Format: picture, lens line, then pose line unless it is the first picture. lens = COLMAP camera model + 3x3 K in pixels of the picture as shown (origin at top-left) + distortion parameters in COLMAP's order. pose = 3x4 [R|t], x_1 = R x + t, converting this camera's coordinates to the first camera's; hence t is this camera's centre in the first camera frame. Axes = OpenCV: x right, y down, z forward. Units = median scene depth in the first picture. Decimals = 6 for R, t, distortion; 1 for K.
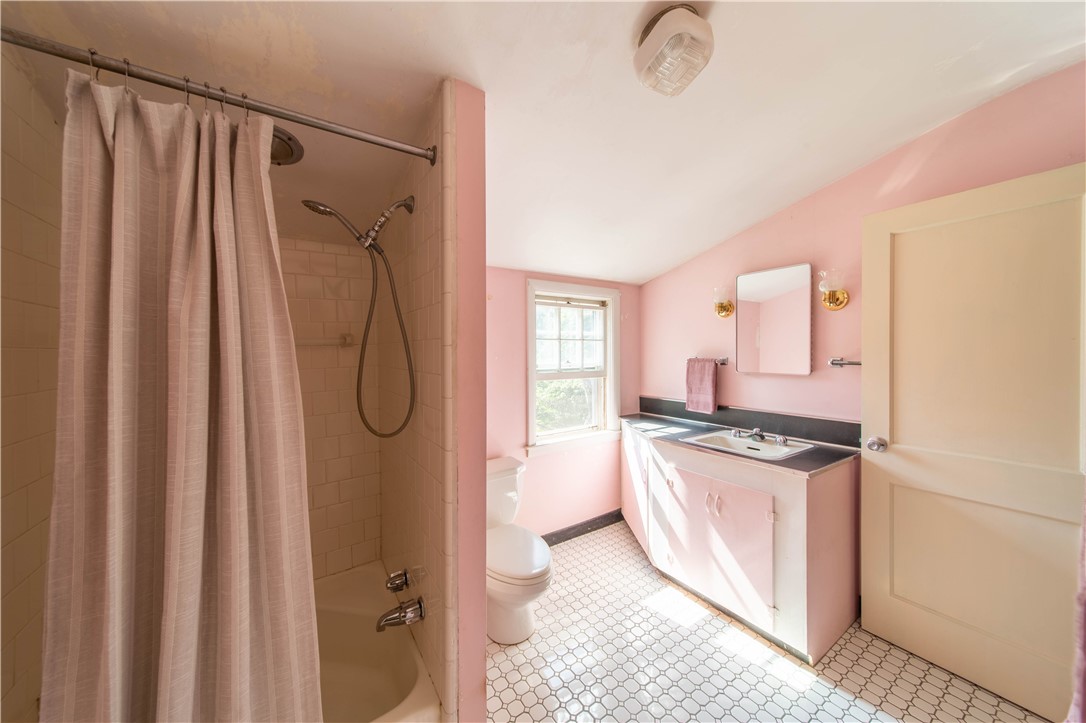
lens RADIAL K [[377.6, 0, 539.5], [0, 377.6, 352.4], [0, 0, 1]] dist [0.011127, -0.000247]
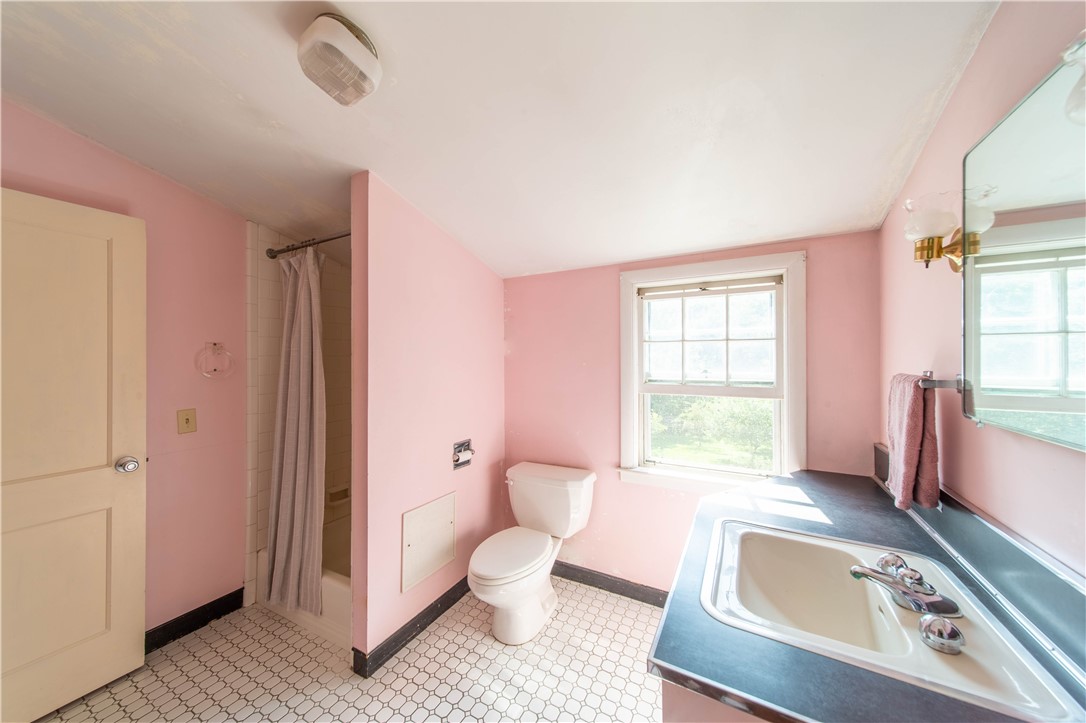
lens RADIAL K [[377.6, 0, 538.5], [0, 377.6, 352.6], [0, 0, 1]] dist [0.011127, -0.000247]
pose [[0.451163, -0.007147, -0.892413, 0.622694], [-0.001047, 0.999963, -0.008537, -0.004531], [0.892441, 0.004786, 0.451139, 0.425934]]
